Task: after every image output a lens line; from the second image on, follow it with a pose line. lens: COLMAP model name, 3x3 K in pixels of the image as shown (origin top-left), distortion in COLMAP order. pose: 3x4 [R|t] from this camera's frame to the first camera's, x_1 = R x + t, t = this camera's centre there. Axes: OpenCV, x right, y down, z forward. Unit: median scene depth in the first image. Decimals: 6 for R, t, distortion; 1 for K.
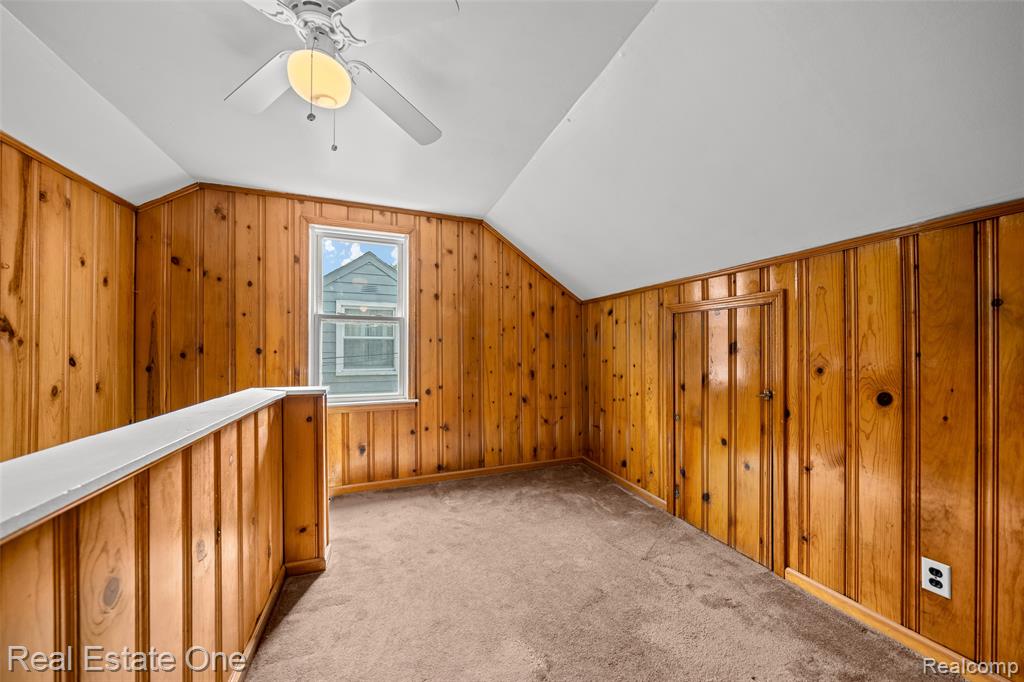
lens RADIAL K [[352.1, 0, 516.2], [0, 352.1, 345.4], [0, 0, 1]] dist [-0.005455, -0.000108]
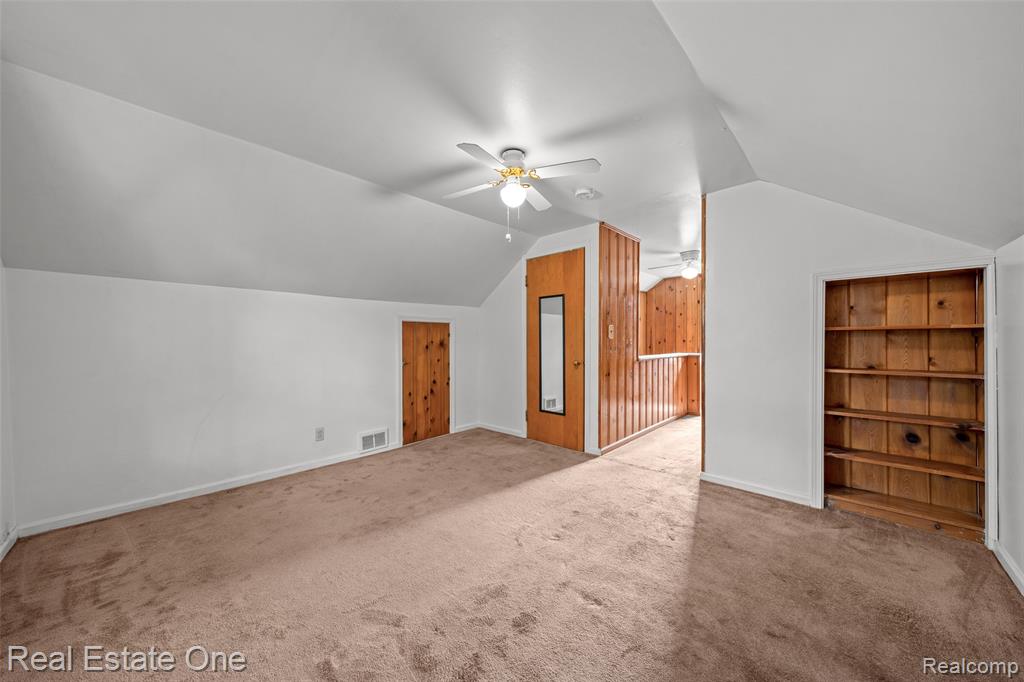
lens RADIAL K [[352.1, 0, 516.2], [0, 352.1, 345.4], [0, 0, 1]] dist [-0.005455, -0.000108]
pose [[0.428996, 0.009204, -0.903260, 1.338728], [0.006256, 0.999894, 0.013160, 0.007679], [0.903285, -0.011296, 0.428892, -1.516142]]
